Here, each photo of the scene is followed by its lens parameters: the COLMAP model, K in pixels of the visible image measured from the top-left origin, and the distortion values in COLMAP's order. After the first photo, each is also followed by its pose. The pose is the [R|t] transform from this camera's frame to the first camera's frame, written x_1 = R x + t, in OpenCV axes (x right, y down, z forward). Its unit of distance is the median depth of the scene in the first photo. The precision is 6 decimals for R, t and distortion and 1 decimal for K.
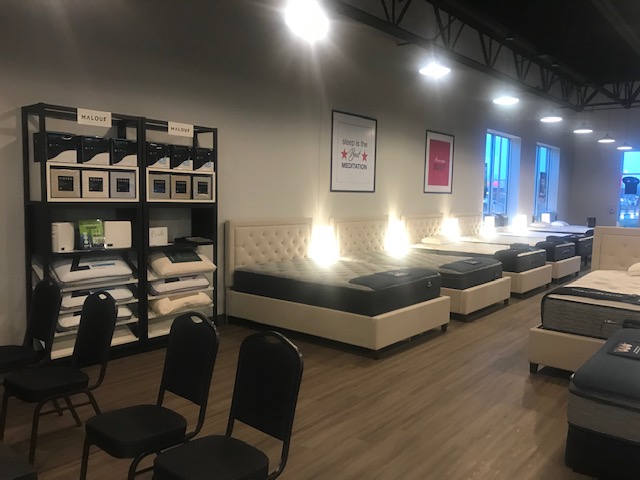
lens RADIAL K [[510.3, 0, 320.0], [0, 510.3, 240.0], [0, 0, 1]] dist [0.000507, -0.000157]
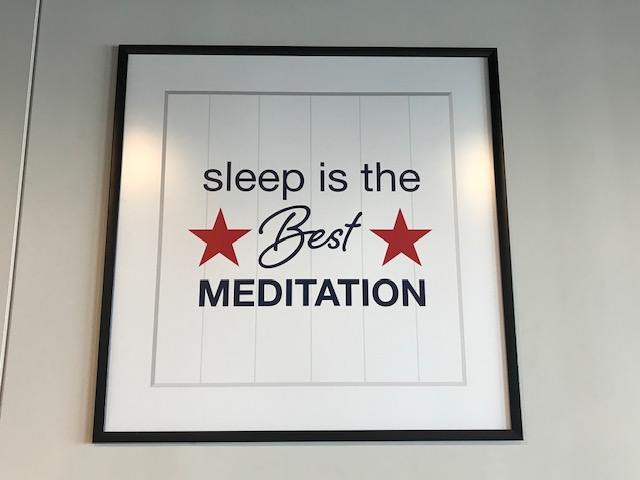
lens RADIAL K [[746.3, 0, 320.0], [0, 746.3, 240.0], [0, 0, 1]] dist [0.010507, -0.000009]
pose [[0.666577, -0.208571, -0.715663, 0.274102], [-0.048314, 0.945953, -0.320686, -0.077852], [0.743869, 0.248338, 0.620473, 0.845389]]
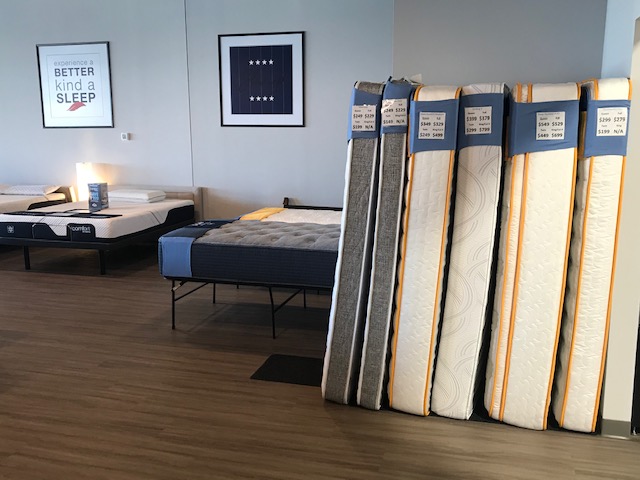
lens RADIAL K [[618.5, 0, 320.0], [0, 618.5, 240.0], [0, 0, 1]] dist [-0.001370, -0.014960]
pose [[0.414044, 0.147915, -0.898158, 0.965072], [-0.069450, 0.988966, 0.130854, -0.053981], [0.907604, 0.008197, 0.419748, 0.706487]]
